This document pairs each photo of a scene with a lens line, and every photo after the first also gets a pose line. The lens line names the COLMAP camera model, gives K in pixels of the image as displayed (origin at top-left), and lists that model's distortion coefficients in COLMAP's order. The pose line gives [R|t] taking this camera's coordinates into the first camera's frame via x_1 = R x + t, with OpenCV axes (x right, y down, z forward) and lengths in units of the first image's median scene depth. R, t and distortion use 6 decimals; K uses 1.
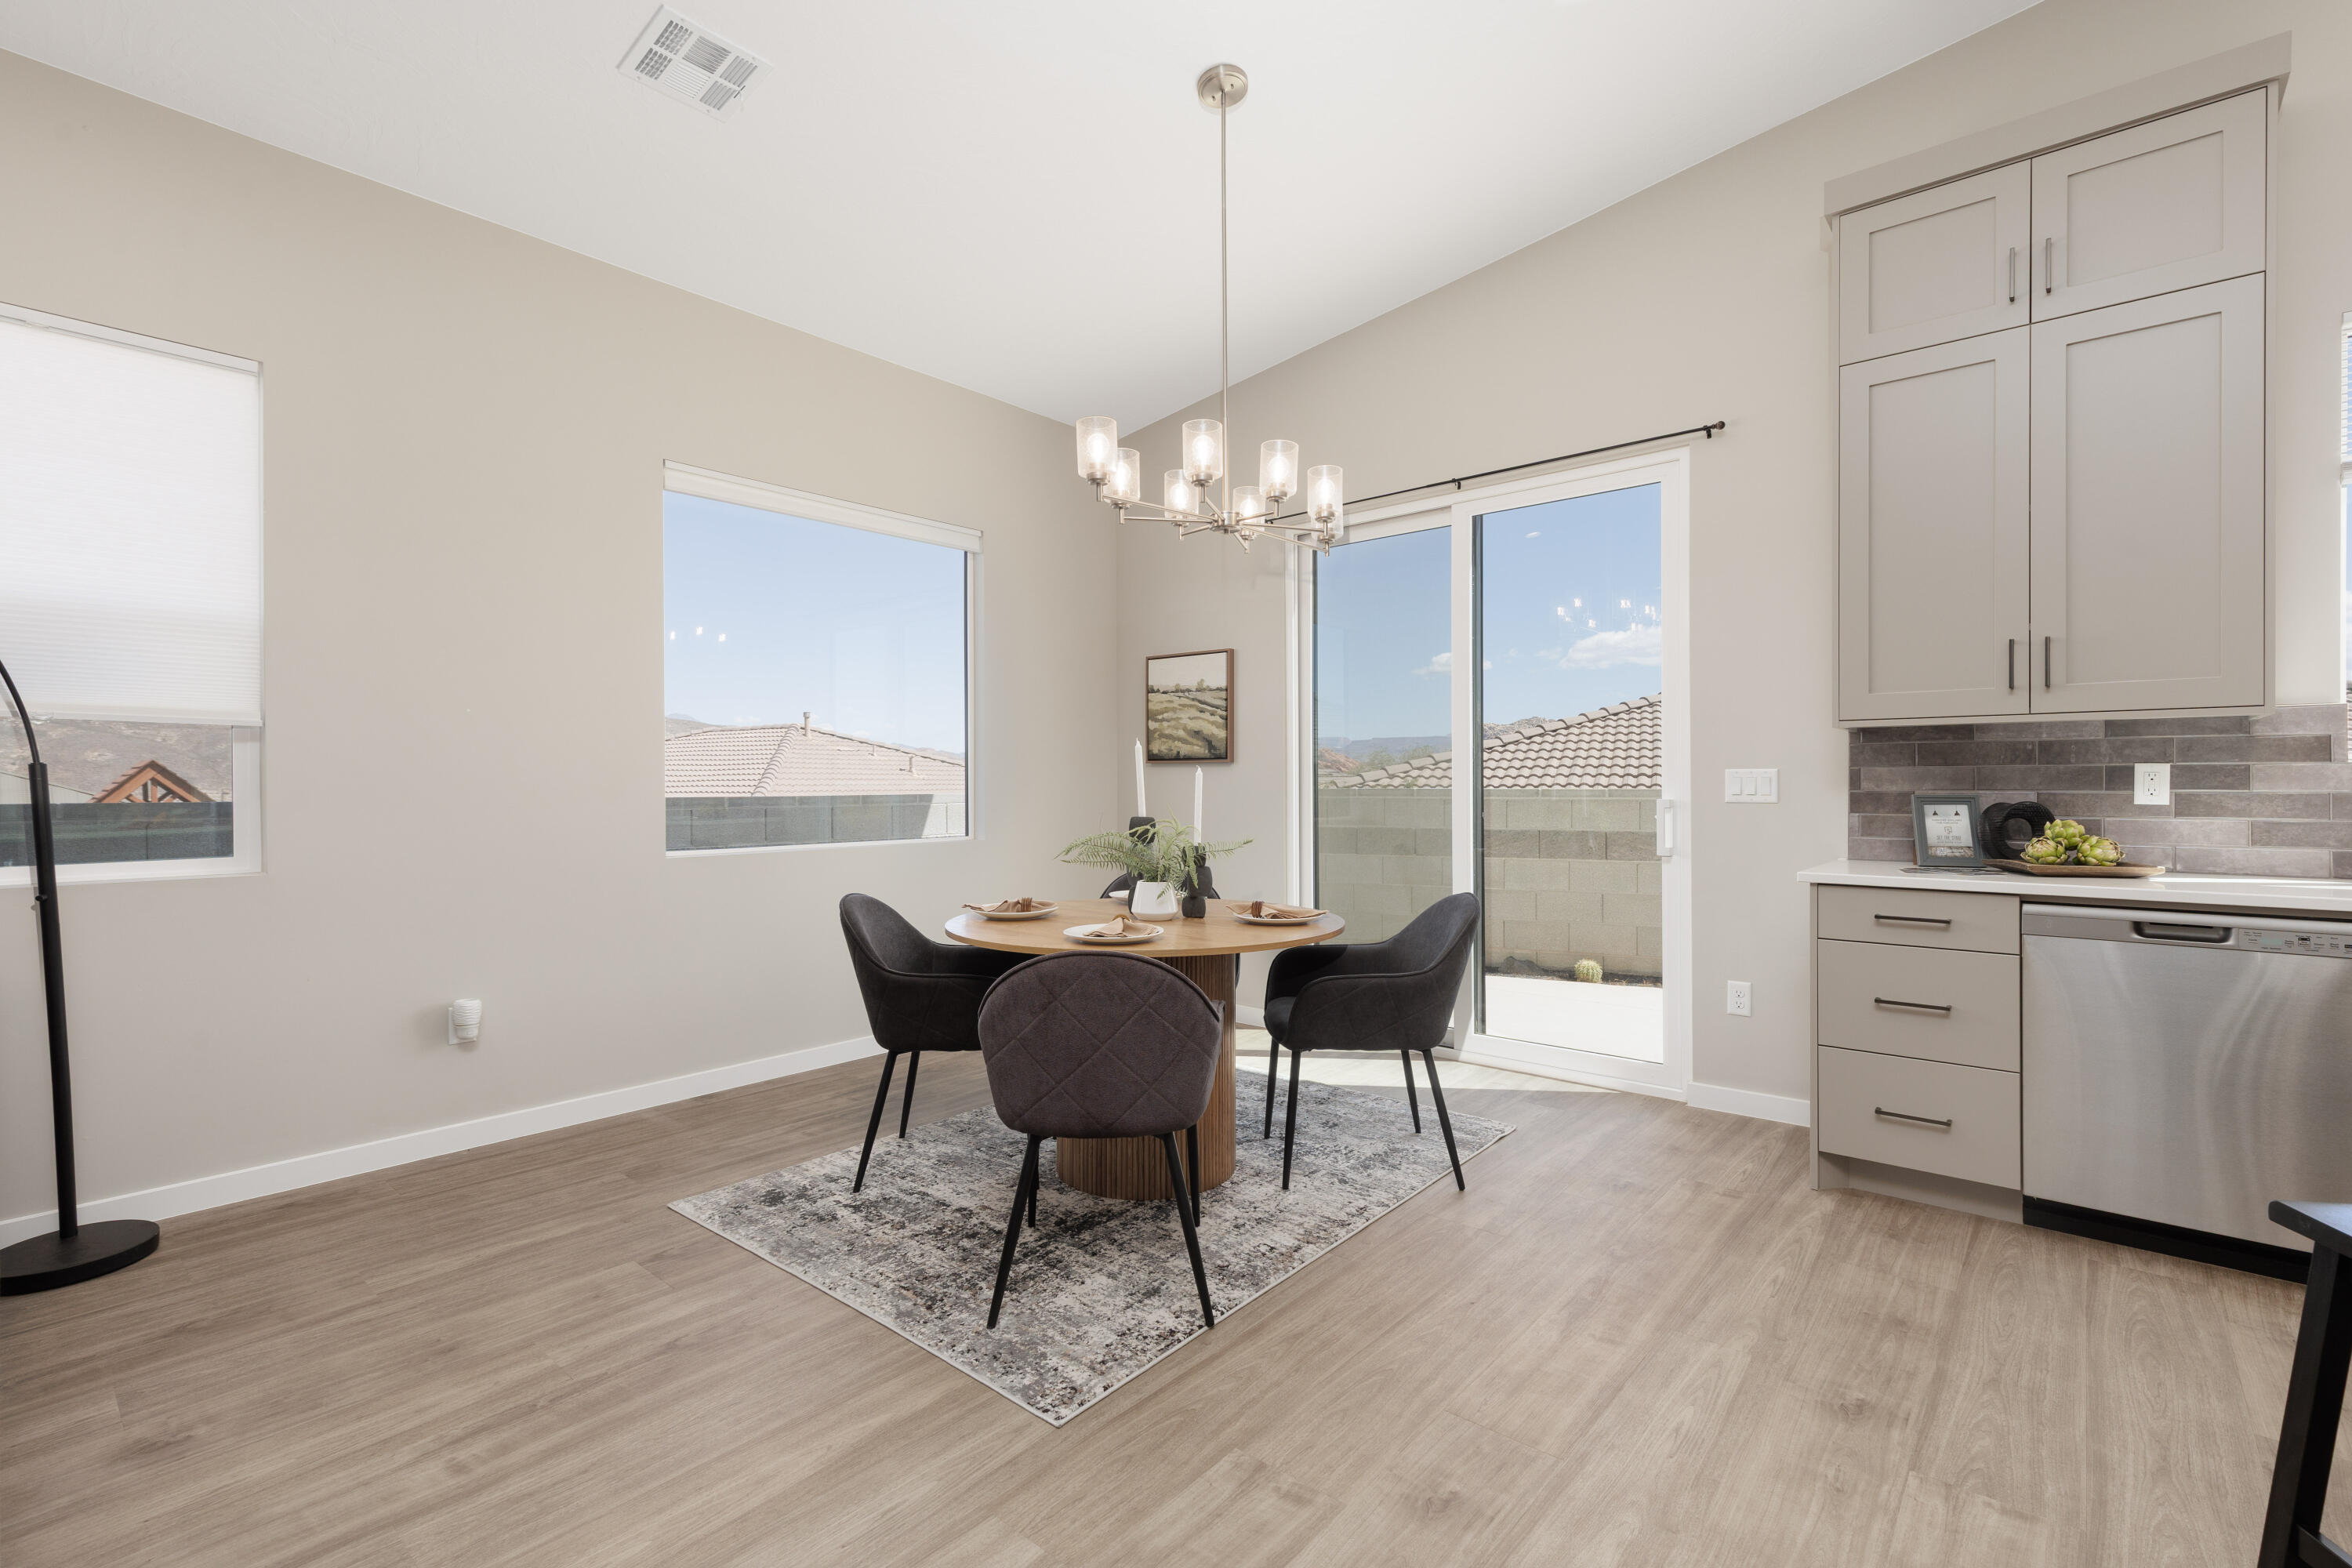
lens RADIAL K [[1048.8, 0, 1180.9], [0, 1048.8, 783.8], [0, 0, 1]] dist [0.003866, -0.000064]
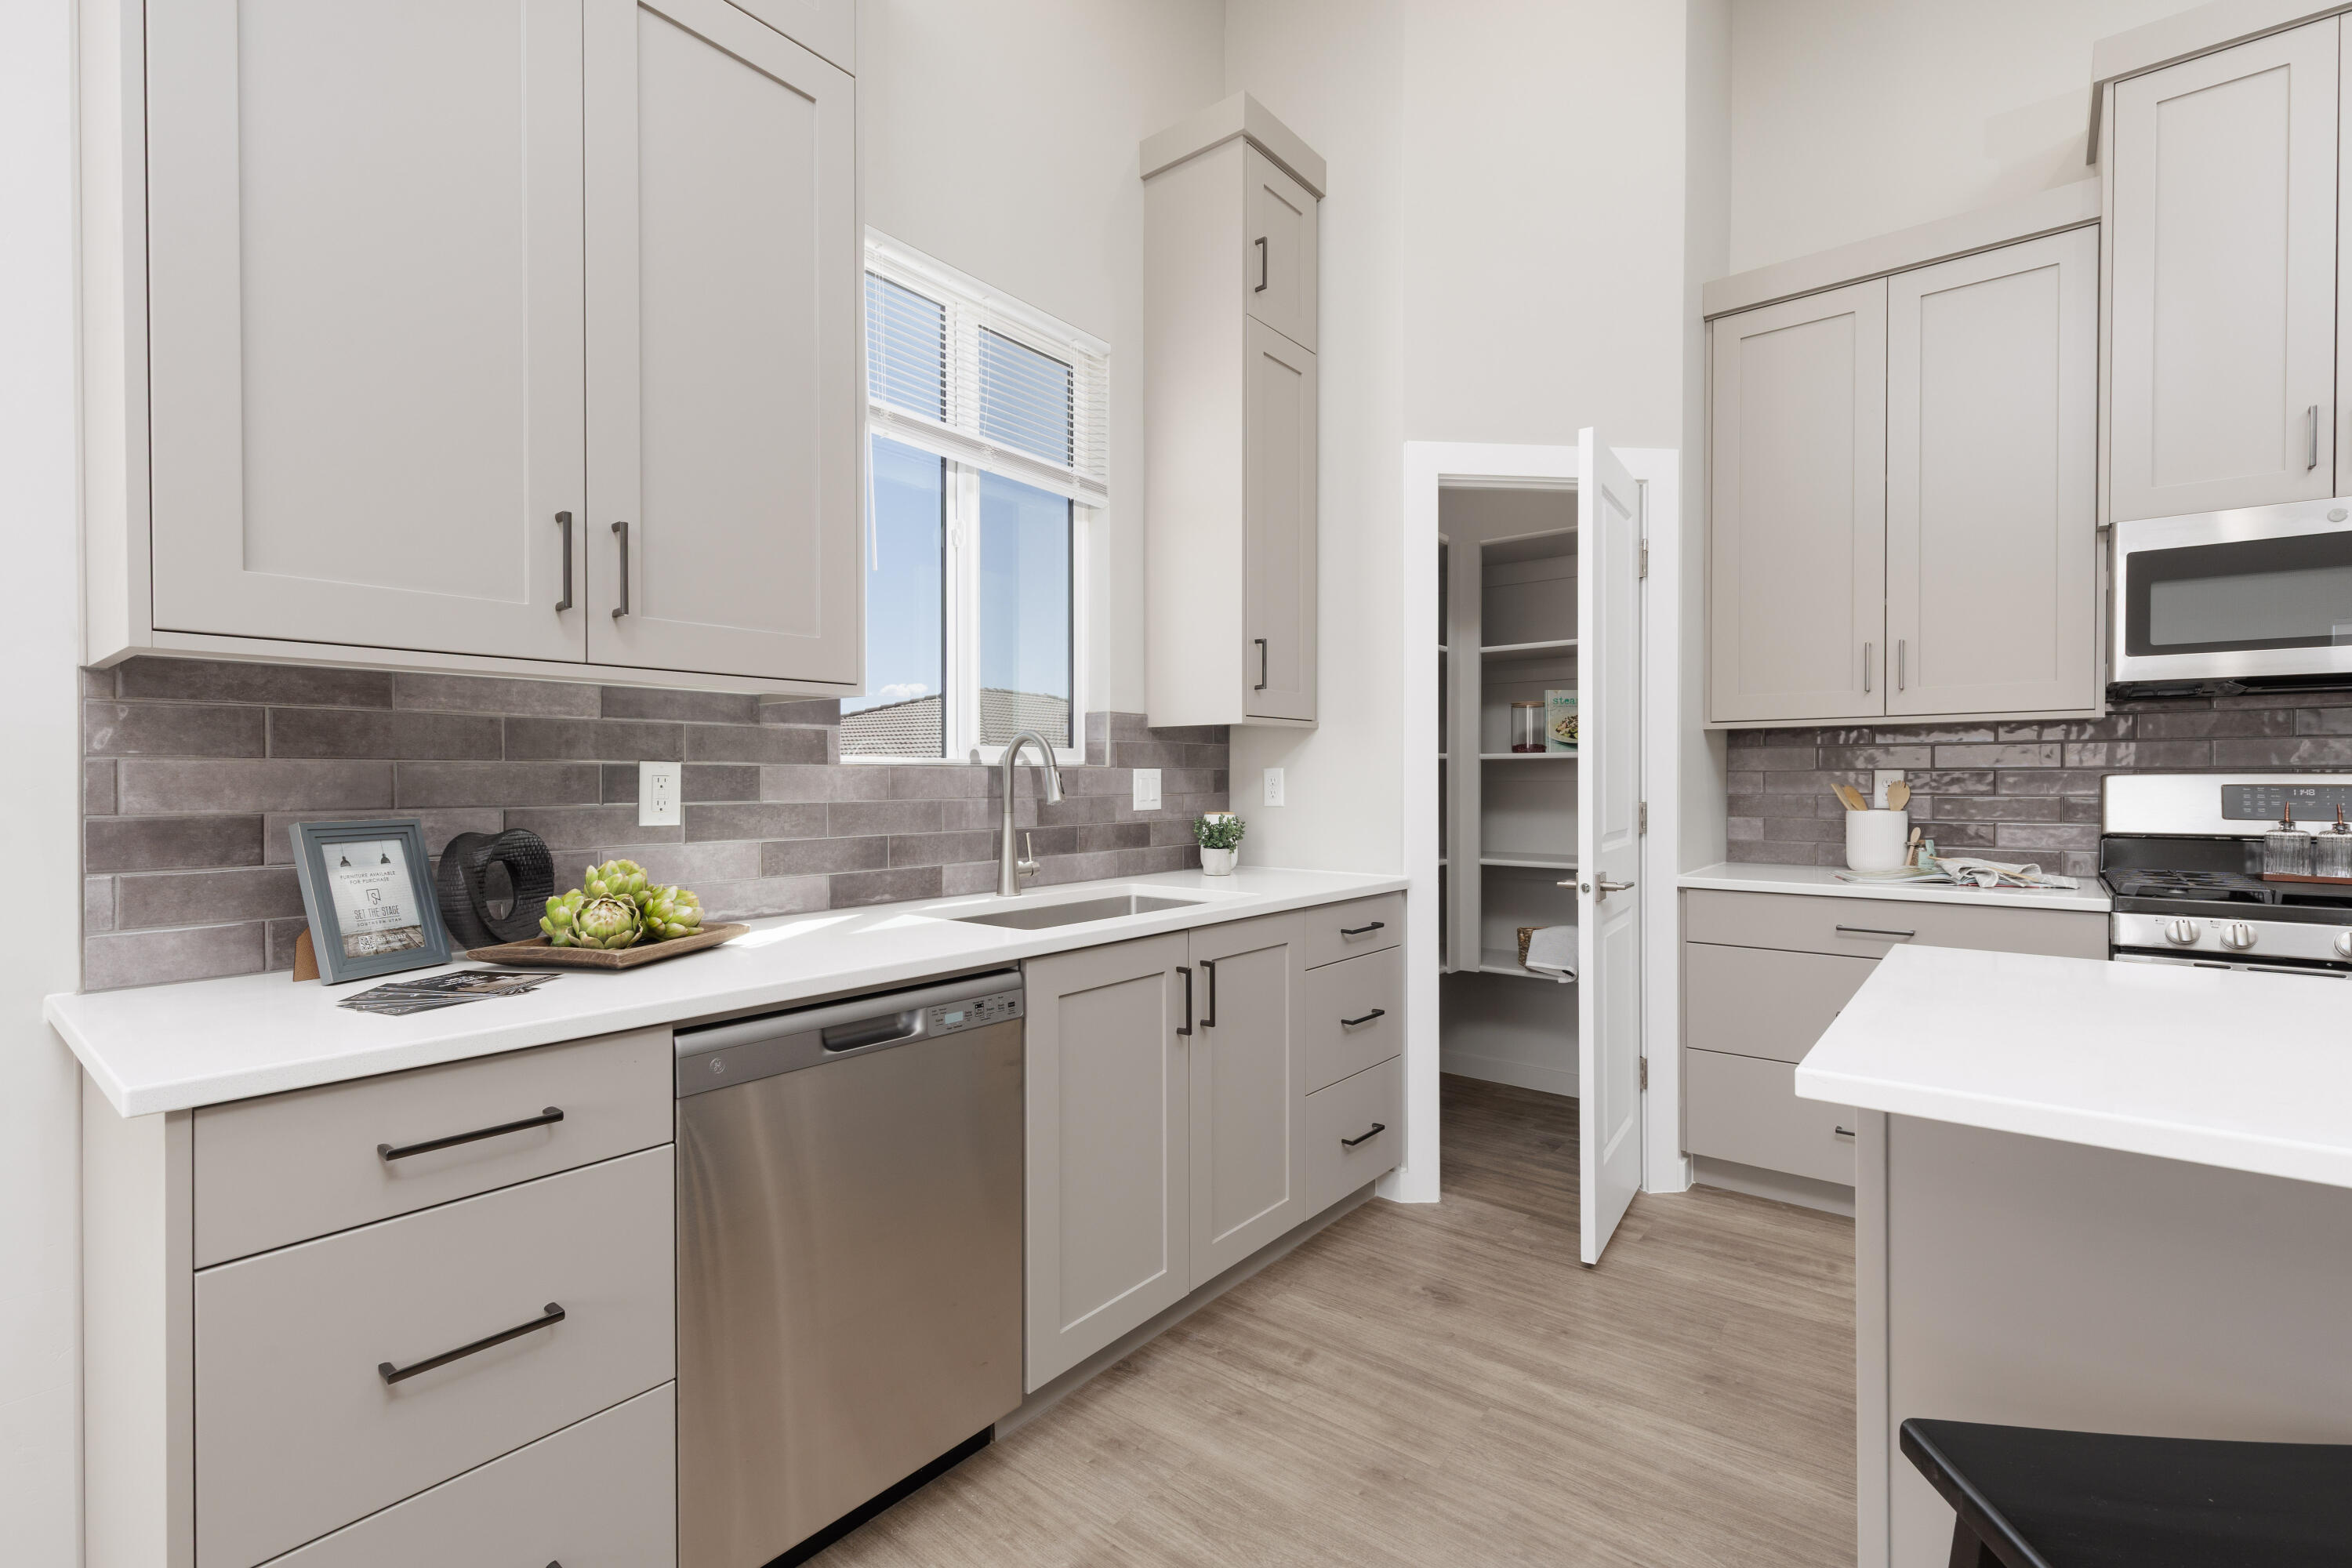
lens RADIAL K [[1048.8, 0, 1193.0], [0, 1048.8, 785.2], [0, 0, 1]] dist [0.003866, -0.000064]
pose [[-0.040087, -0.004120, 0.999188, 0.268028], [0.003270, 0.999986, 0.004254, -0.006805], [-0.999191, 0.003438, -0.040073, 0.710721]]
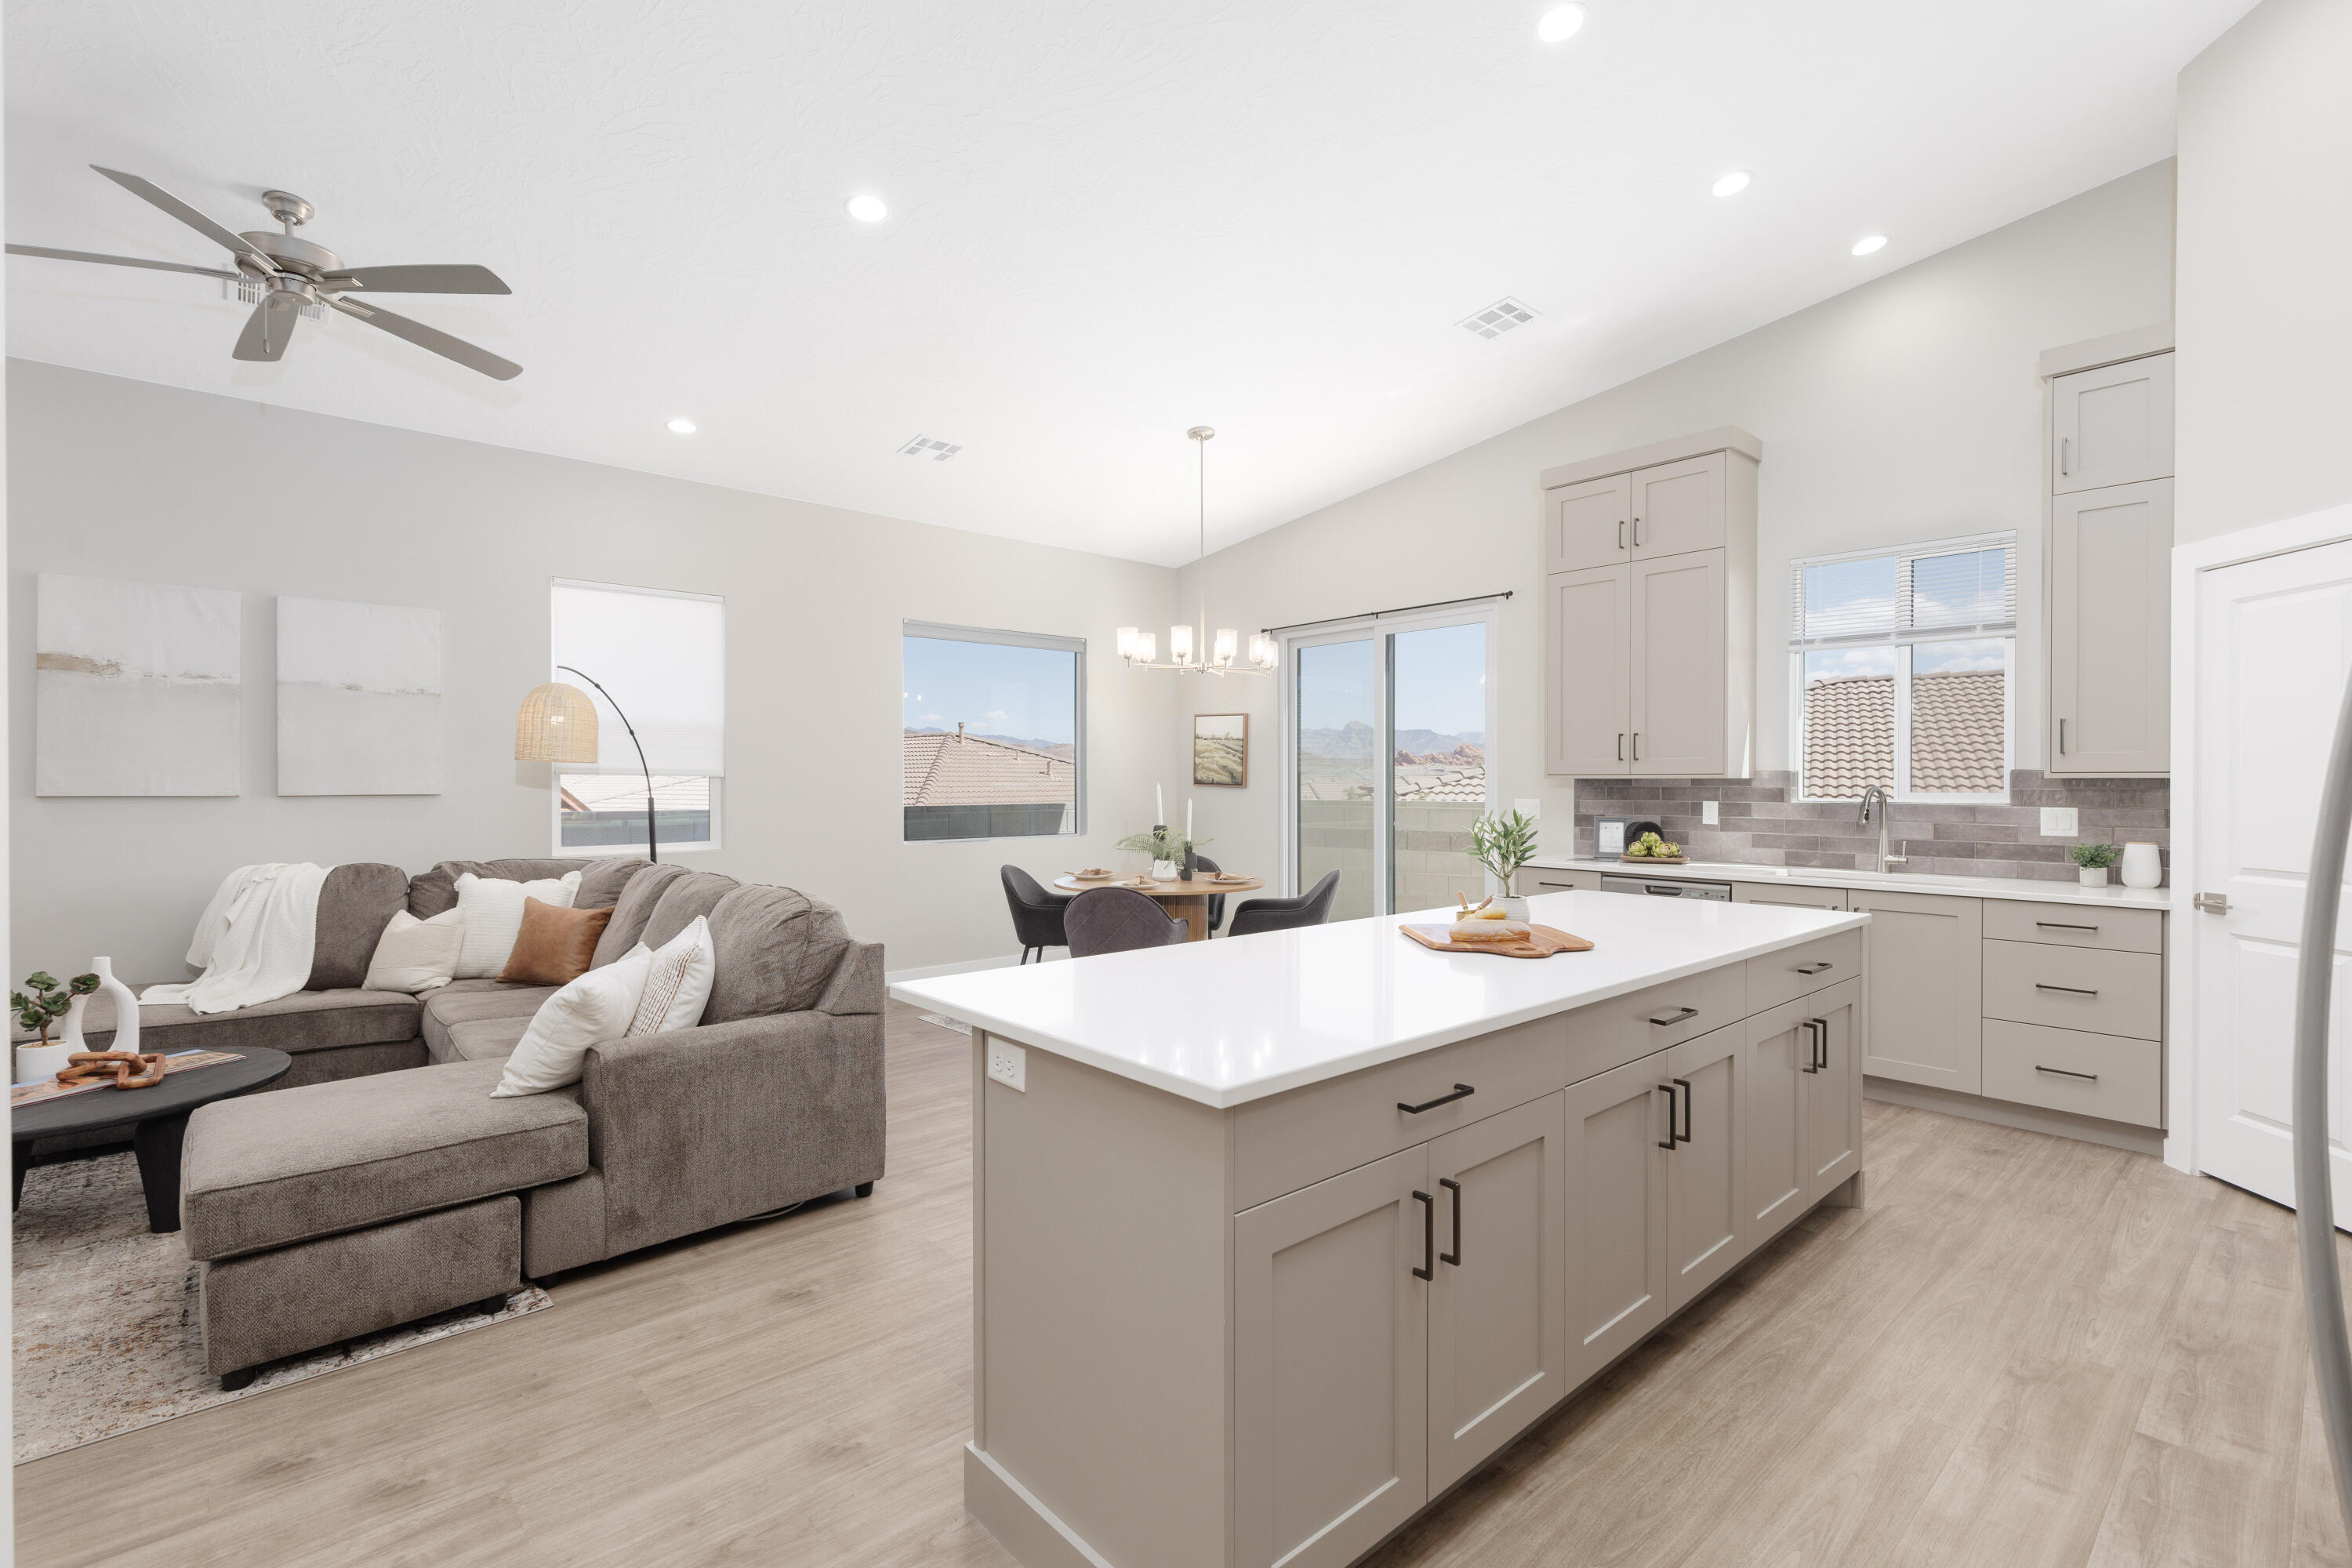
lens RADIAL K [[1048.8, 0, 1175.4], [0, 1048.8, 783.5], [0, 0, 1]] dist [0.003866, -0.000064]
pose [[0.990899, 0.003883, -0.134554, 0.264960], [-0.003353, 0.999986, 0.004164, -0.054691], [0.134568, -0.003675, 0.990898, -0.911557]]
